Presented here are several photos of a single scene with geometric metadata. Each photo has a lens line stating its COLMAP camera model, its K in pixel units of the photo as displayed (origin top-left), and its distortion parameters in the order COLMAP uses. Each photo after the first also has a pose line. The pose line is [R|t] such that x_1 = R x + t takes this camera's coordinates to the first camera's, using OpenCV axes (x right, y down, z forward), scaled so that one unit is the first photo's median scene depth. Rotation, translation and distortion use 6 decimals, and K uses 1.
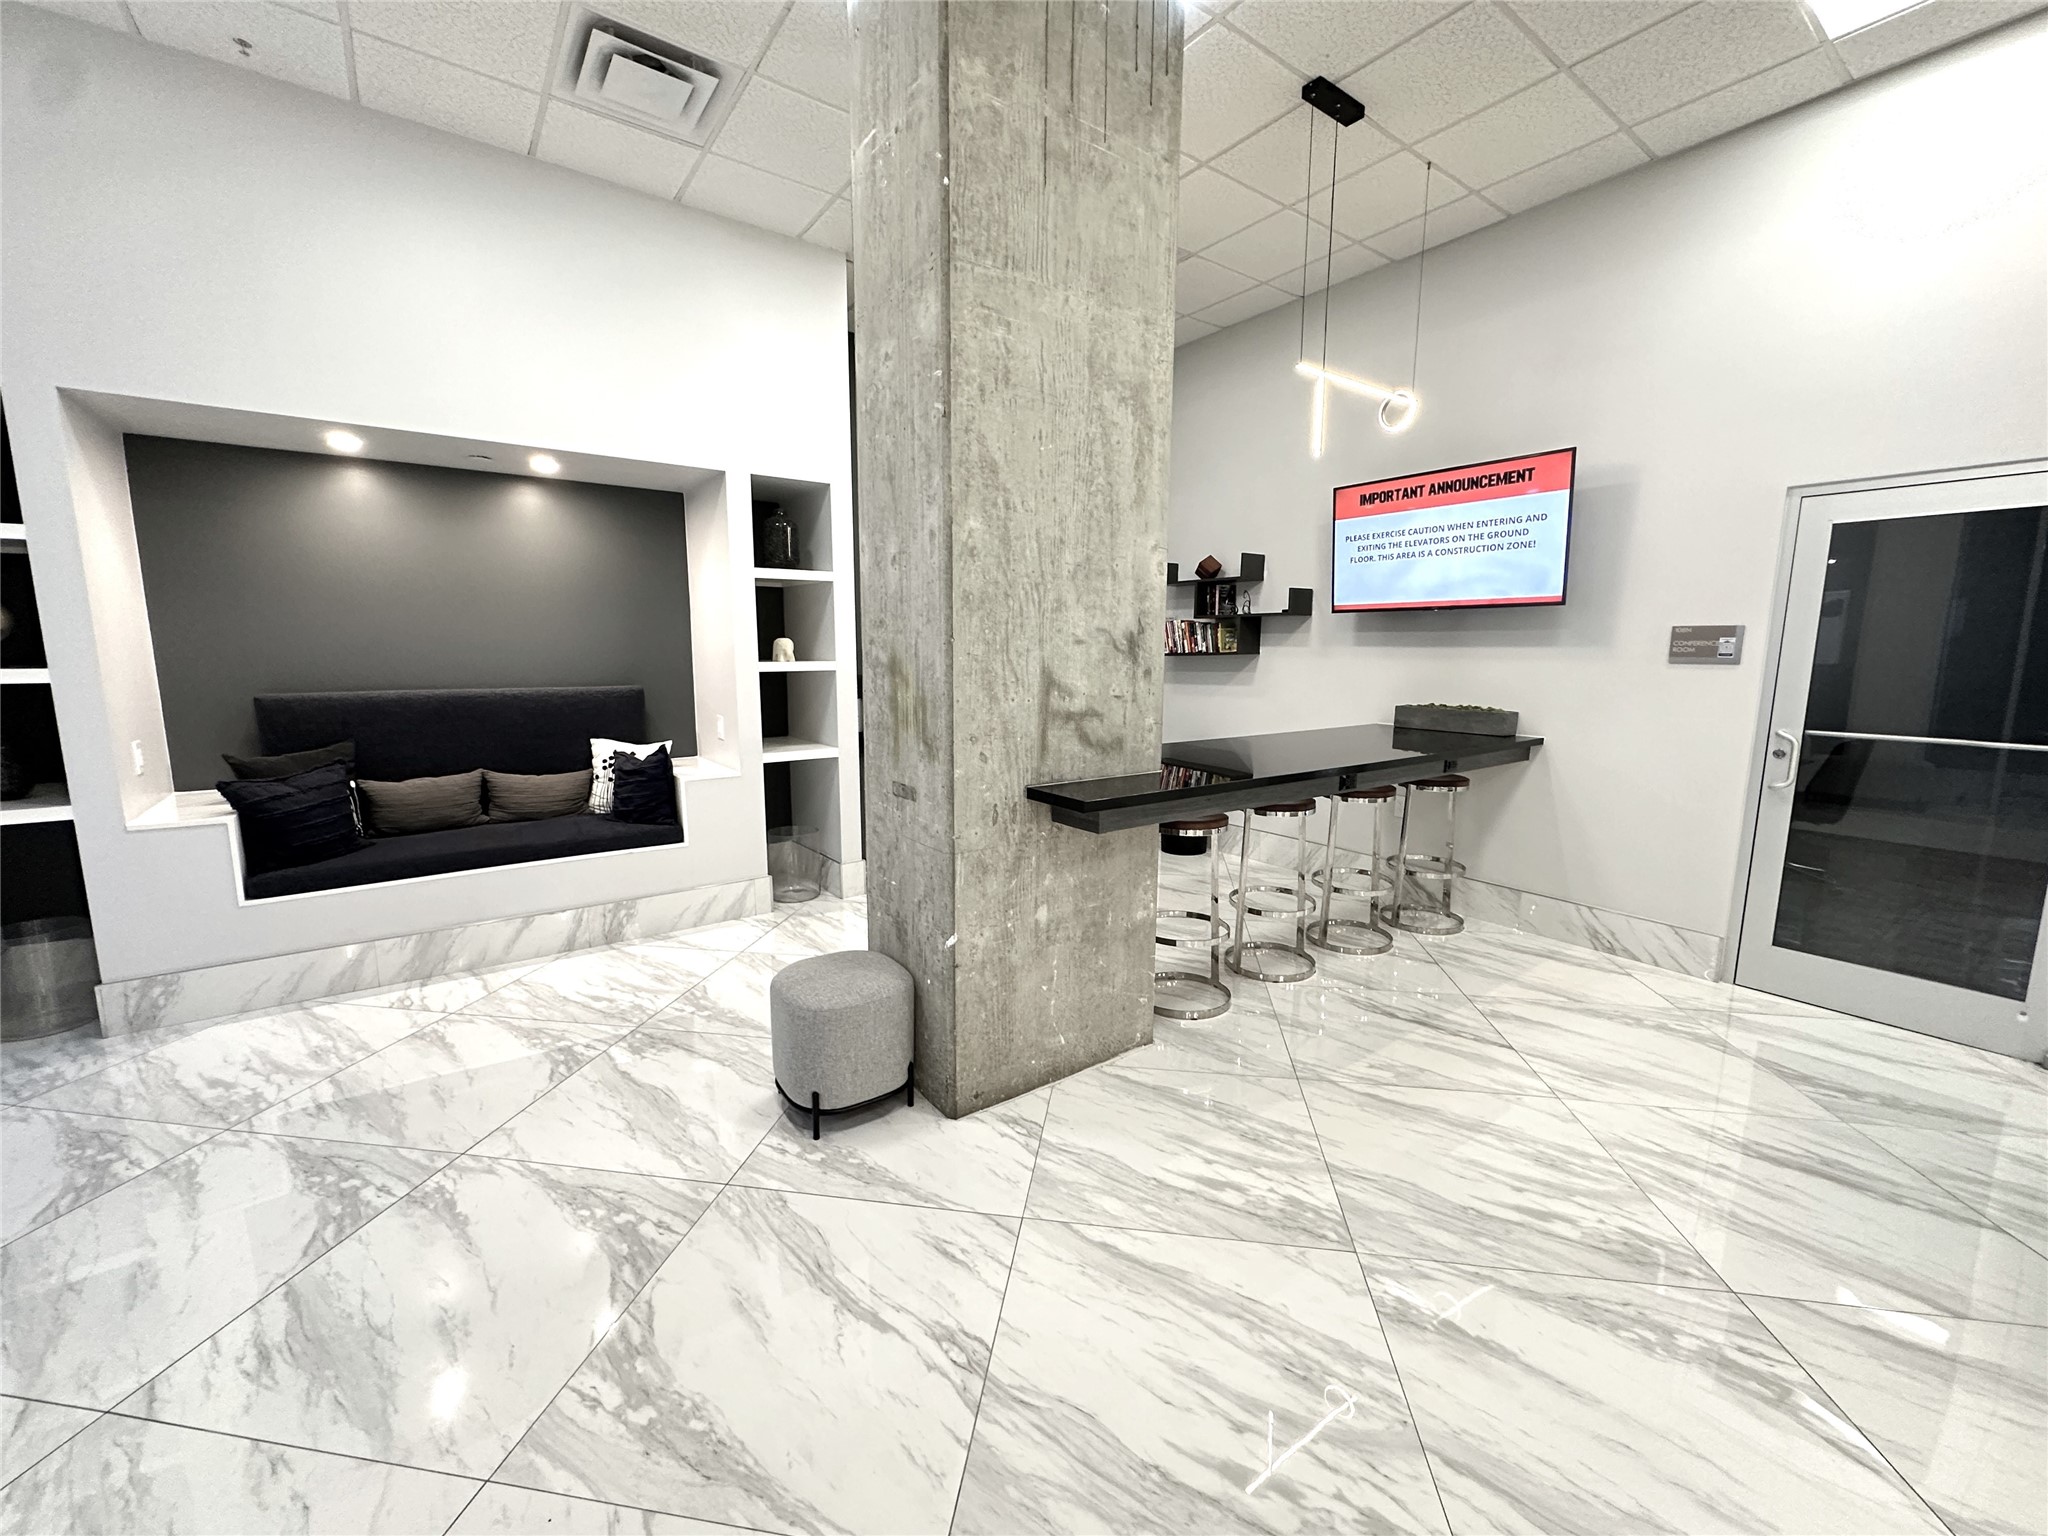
lens RADIAL K [[812.1, 0, 1019.6], [0, 812.1, 767.1], [0, 0, 1]] dist [-0.003074, 0.000173]
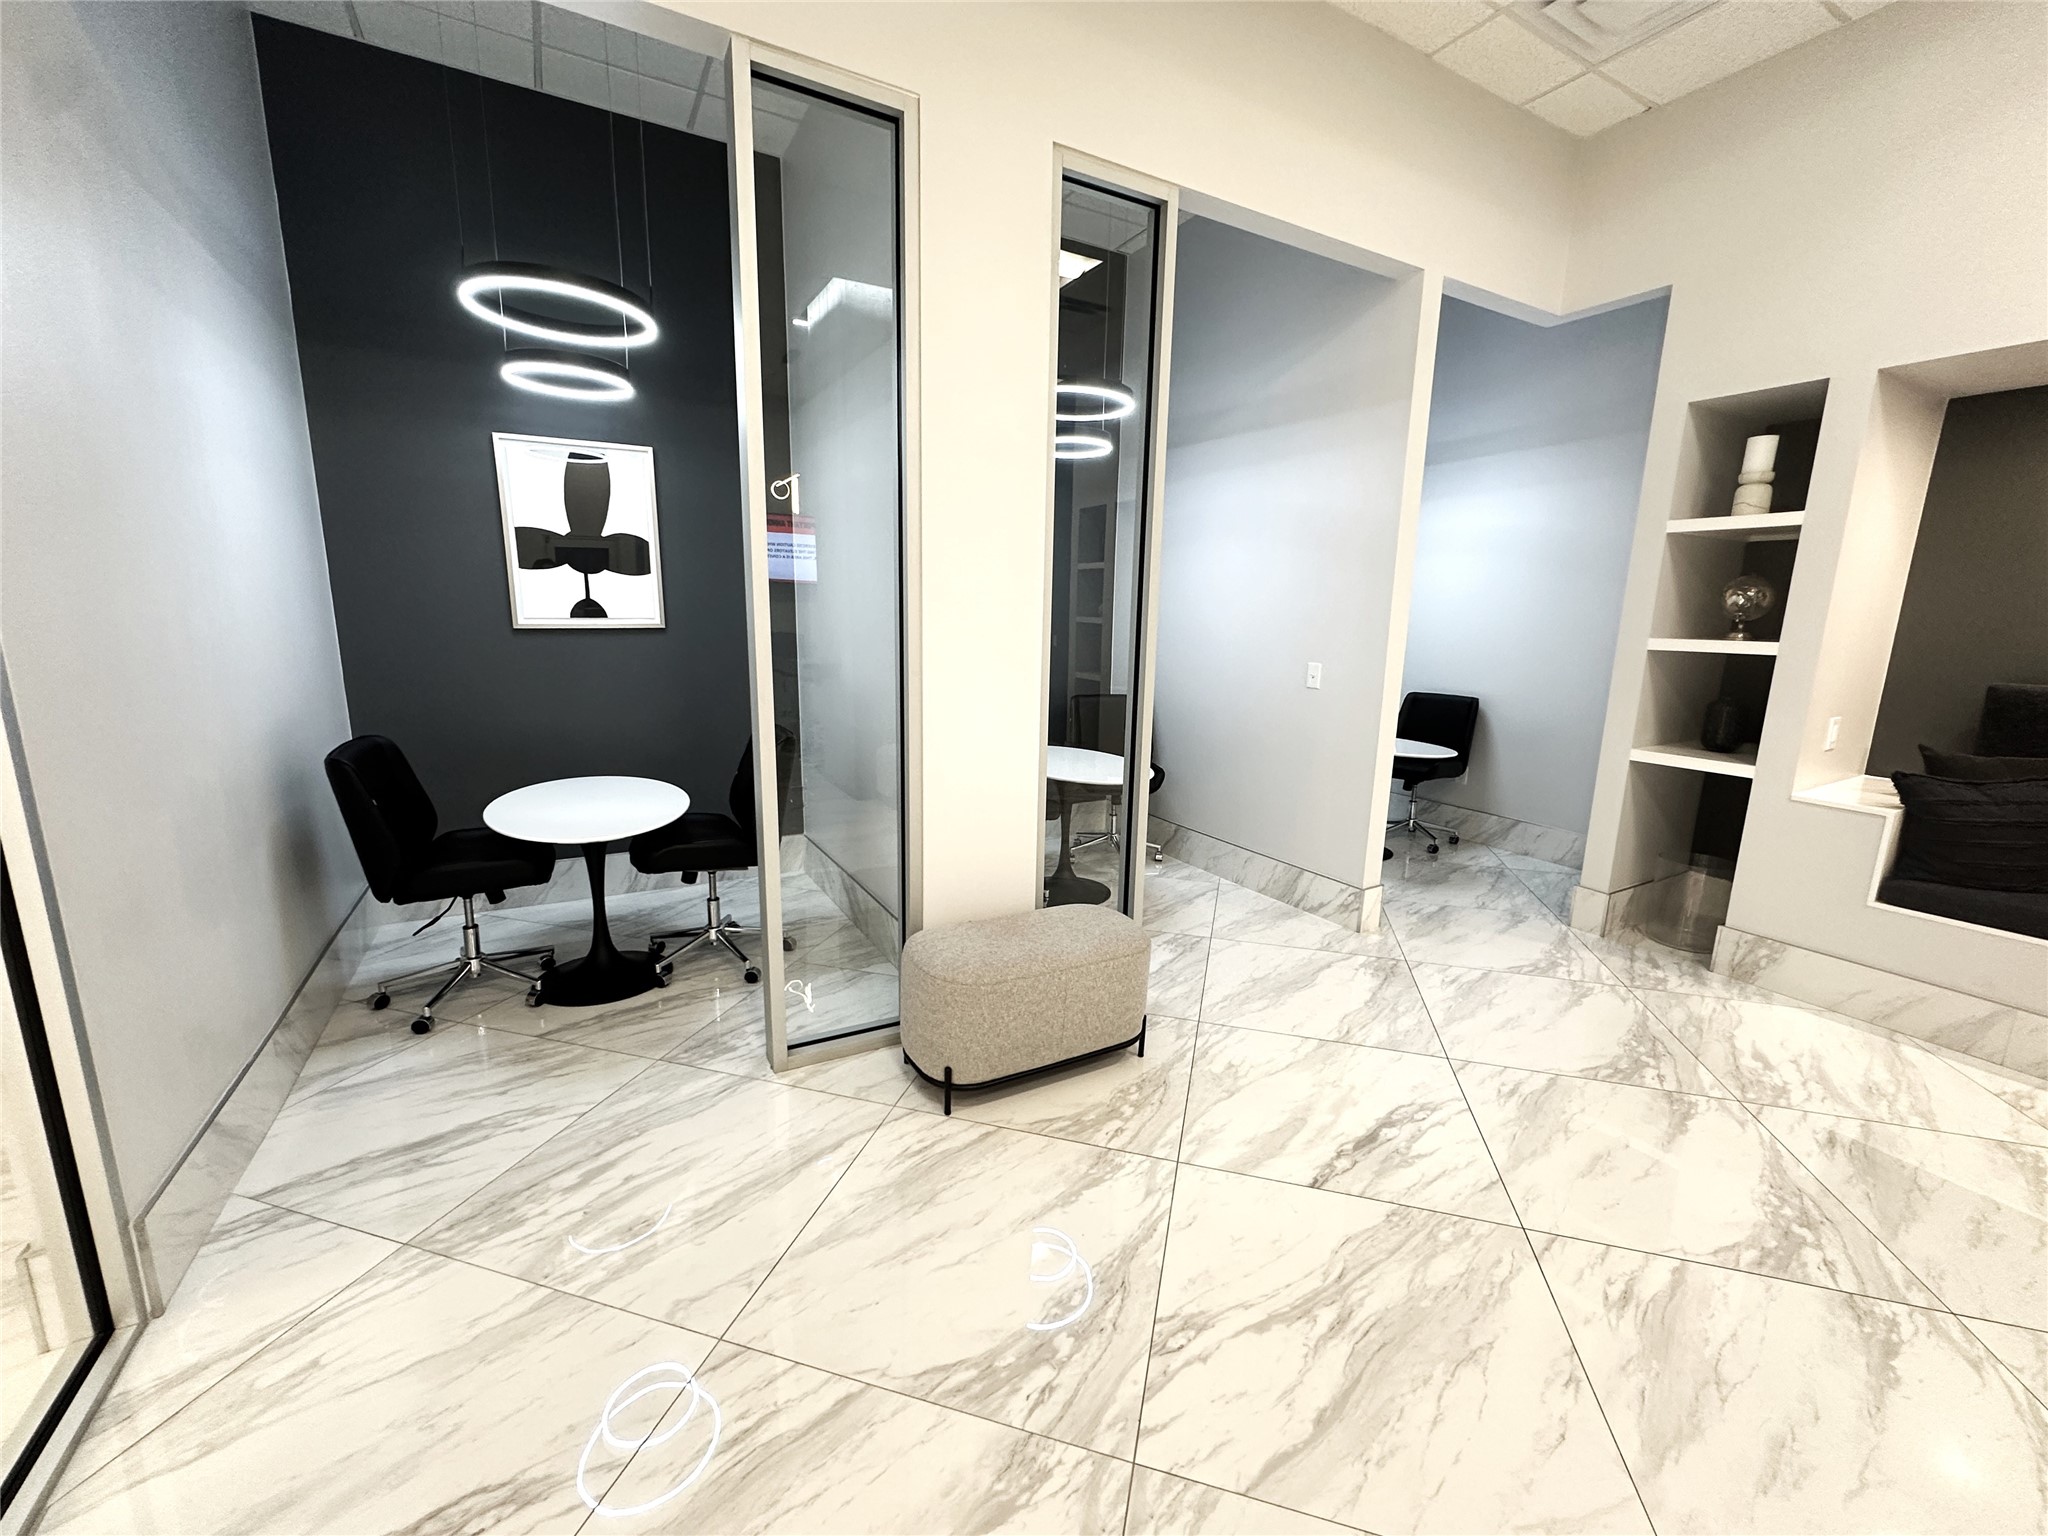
lens RADIAL K [[812.1, 0, 1020.3], [0, 812.1, 765.8], [0, 0, 1]] dist [-0.003074, 0.000173]
pose [[-0.117399, 0.183278, -0.976026, 0.033319], [-0.162188, 0.966088, 0.200921, -0.013270], [0.979751, 0.181887, -0.083693, 0.108293]]
